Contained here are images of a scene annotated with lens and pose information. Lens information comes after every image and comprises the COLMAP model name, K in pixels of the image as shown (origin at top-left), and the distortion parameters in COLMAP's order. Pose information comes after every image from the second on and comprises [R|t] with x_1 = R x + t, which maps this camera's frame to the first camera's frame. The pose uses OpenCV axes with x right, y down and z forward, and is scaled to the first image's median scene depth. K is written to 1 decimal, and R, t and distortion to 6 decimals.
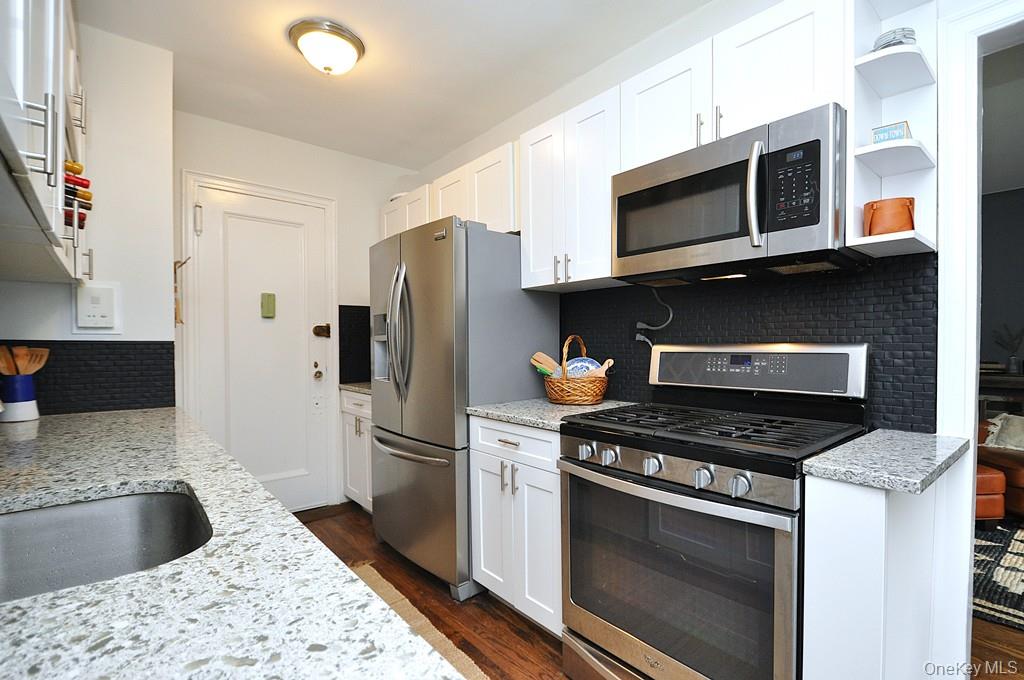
lens RADIAL K [[500.0, 0, 509.6], [0, 500.0, 354.2], [0, 0, 1]] dist [0.002320, -0.011286]
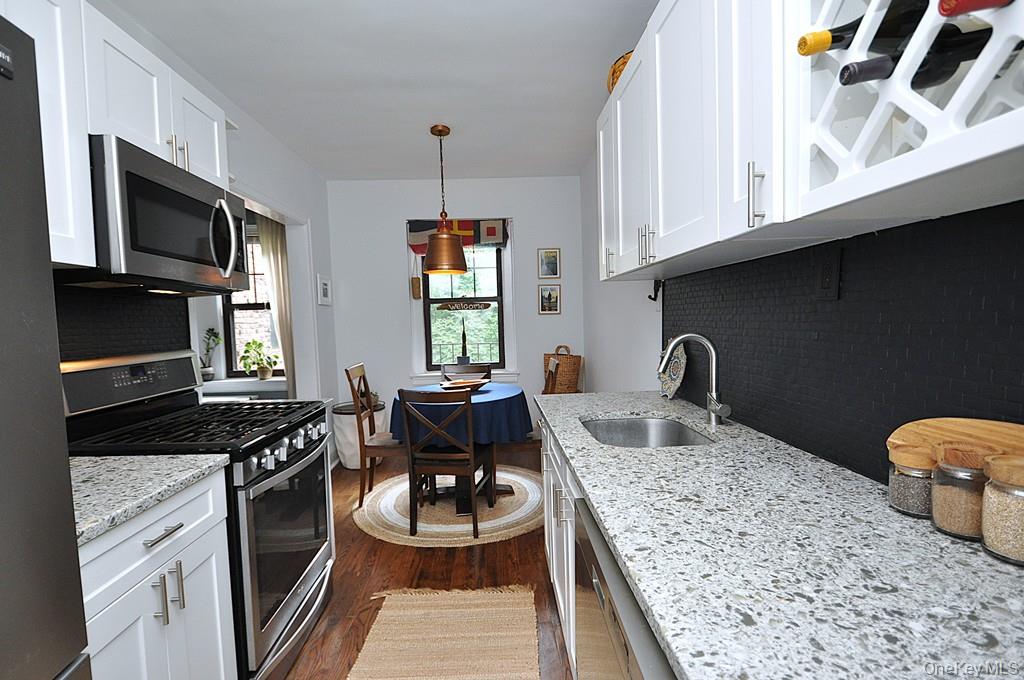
lens RADIAL K [[500.0, 0, 509.6], [0, 500.0, 354.2], [0, 0, 1]] dist [0.002320, -0.011286]
pose [[-0.810037, -0.020935, 0.586005, -0.762797], [0.031626, 0.996348, 0.079310, -0.080250], [-0.585525, 0.082777, -0.806417, 1.371803]]
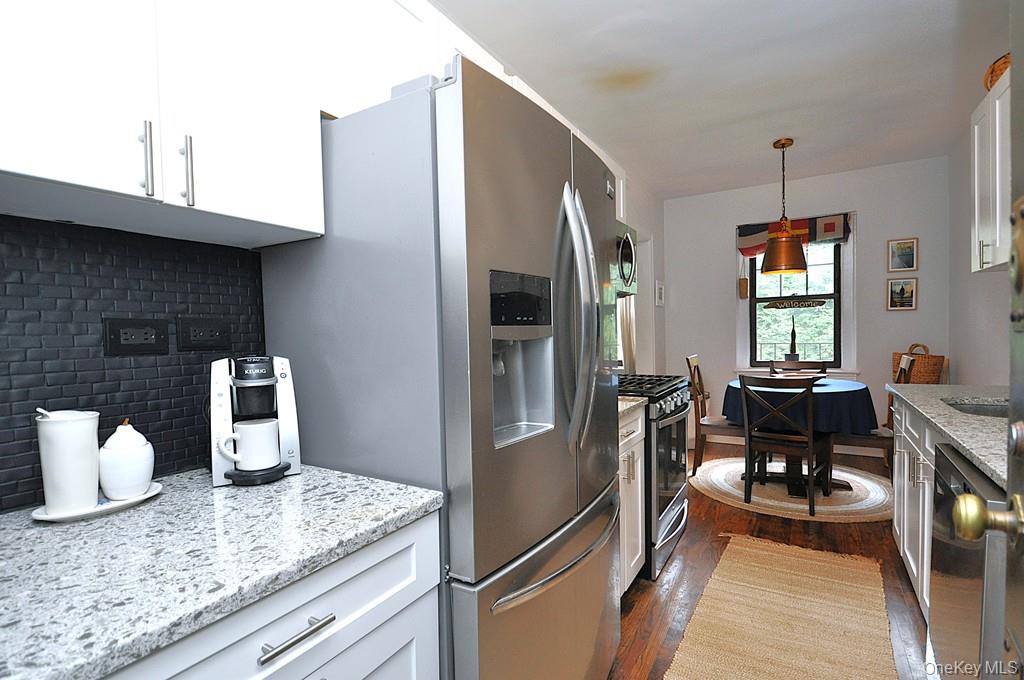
lens RADIAL K [[506.8, 0, 492.8], [0, 506.8, 356.1], [0, 0, 1]] dist [0.002164, -0.010239]
pose [[-0.347893, -0.035468, 0.936863, -0.995478], [0.037923, 0.997934, 0.051863, -0.056007], [-0.936767, 0.053571, -0.345830, 1.816823]]
